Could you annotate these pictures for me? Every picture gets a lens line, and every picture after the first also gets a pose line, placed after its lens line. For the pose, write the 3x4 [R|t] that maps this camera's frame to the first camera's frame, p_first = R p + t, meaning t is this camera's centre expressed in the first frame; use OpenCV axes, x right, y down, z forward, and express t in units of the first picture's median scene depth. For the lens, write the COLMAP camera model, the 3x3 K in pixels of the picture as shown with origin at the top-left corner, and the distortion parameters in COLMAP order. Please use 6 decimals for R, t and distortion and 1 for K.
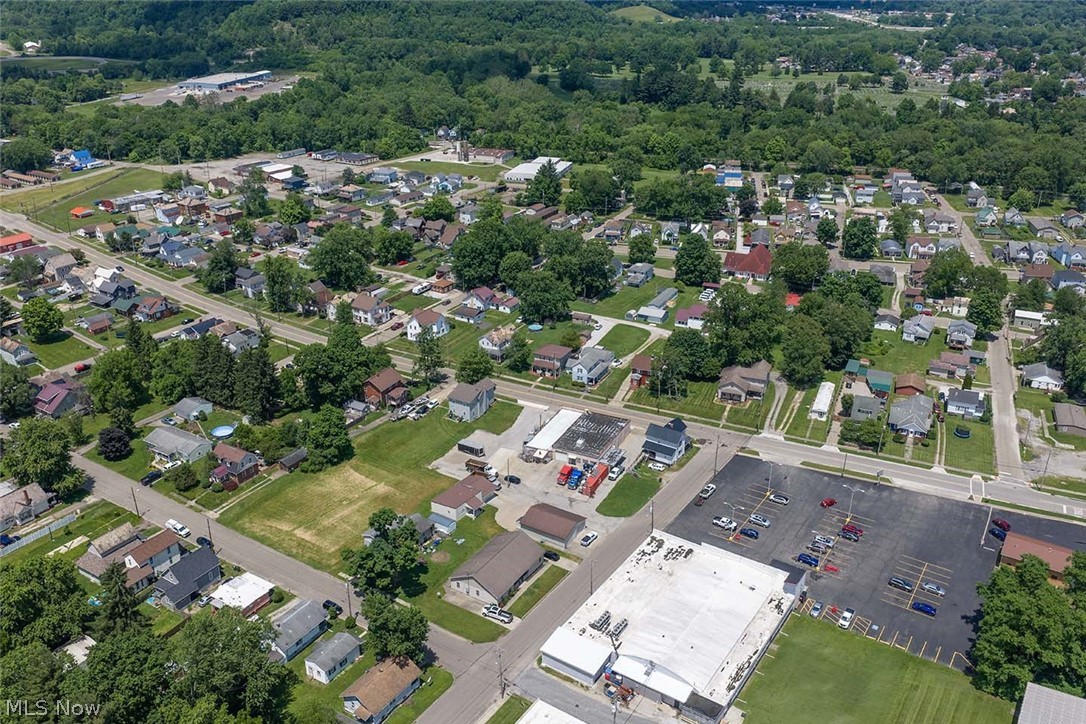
lens RADIAL K [[907.2, 0, 543.0], [0, 907.2, 362.0], [0, 0, 1]] dist [0.010200, -0.011055]
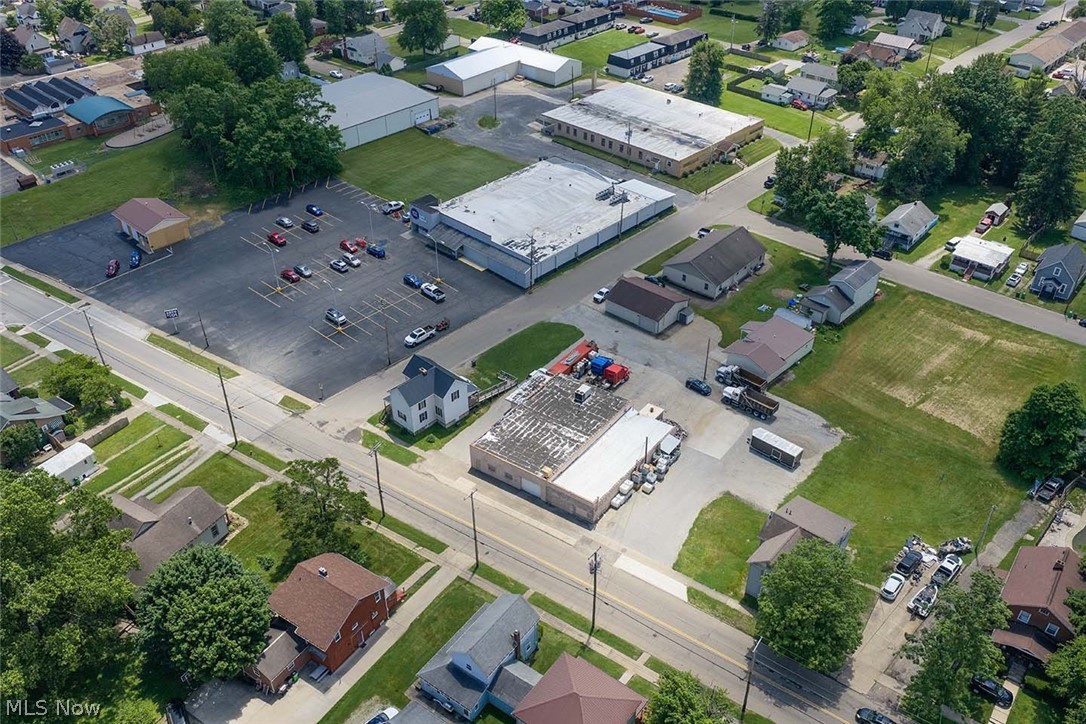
lens RADIAL K [[907.2, 0, 543.0], [0, 907.2, 362.0], [0, 0, 1]] dist [0.010200, -0.011055]
pose [[-0.985331, -0.097815, 0.139841, -0.011922], [0.071285, 0.508613, 0.858039, -0.385570], [-0.155054, 0.855421, -0.494179, 1.168842]]
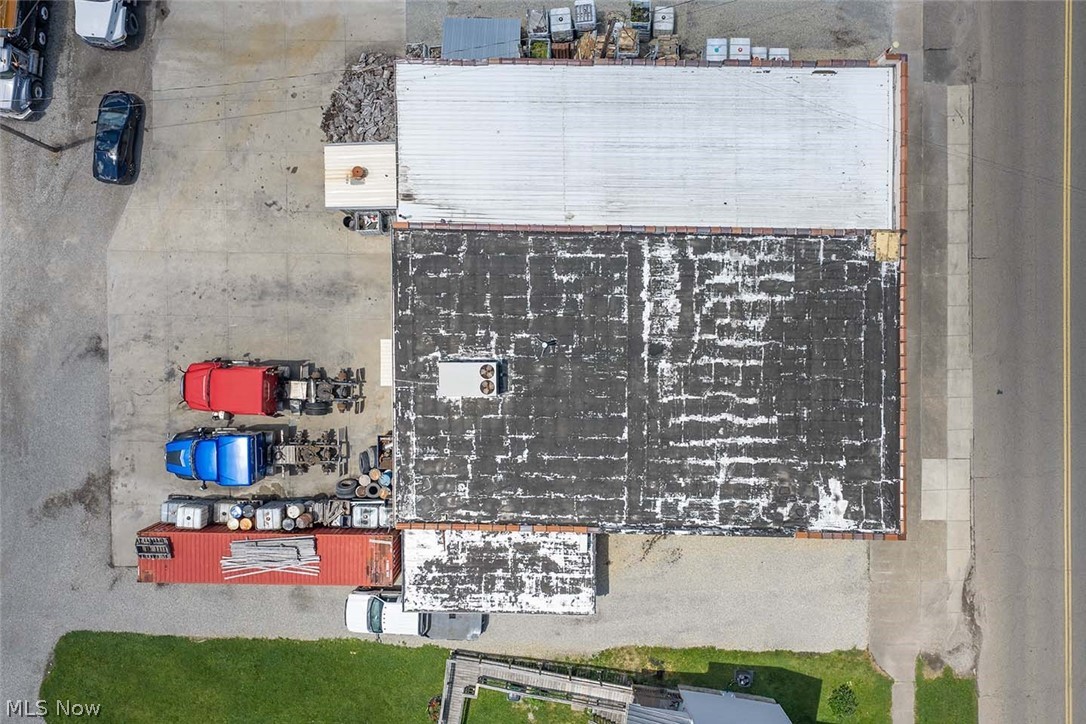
lens RADIAL K [[907.2, 0, 543.0], [0, 907.2, 362.0], [0, 0, 1]] dist [0.010200, -0.011055]
pose [[0.426488, 0.904427, 0.010941, 0.038720], [-0.364191, 0.160639, 0.917366, -0.060247], [0.827933, -0.395230, 0.397895, 0.869094]]
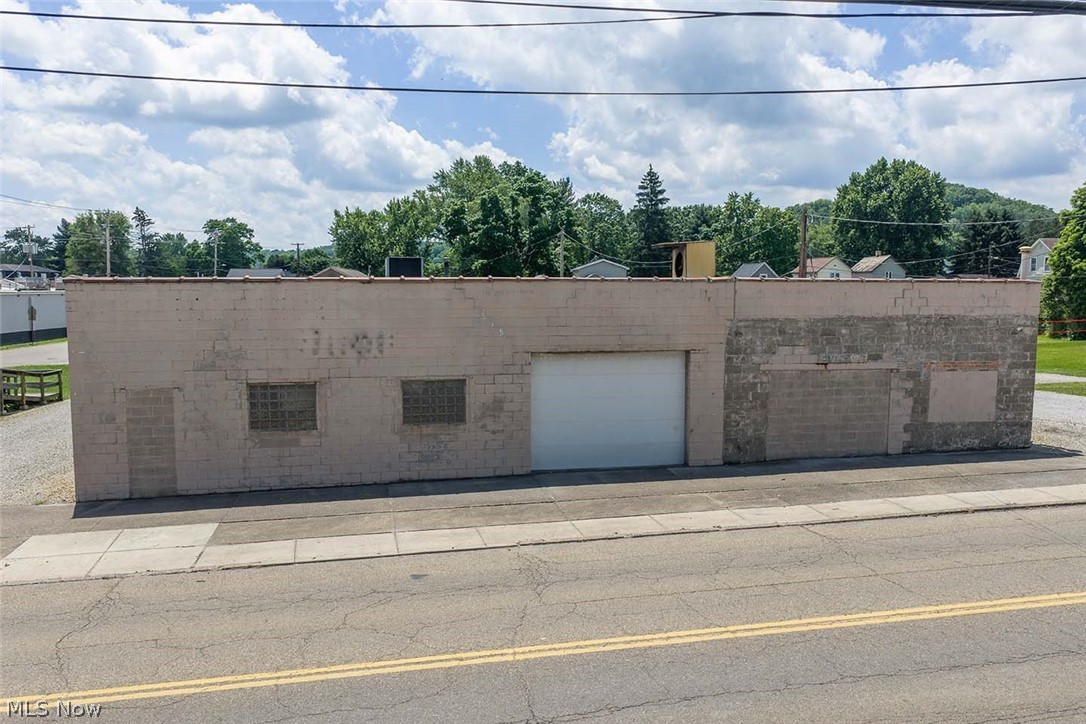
lens RADIAL K [[898.8, 0, 543.0], [0, 898.8, 362.0], [0, 0, 1]] dist [0.003052, -0.007515]
pose [[-0.807172, 0.044334, -0.588649, 0.103651], [-0.243817, 0.883108, 0.400840, 0.032580], [0.537612, 0.467070, -0.702011, 1.034668]]
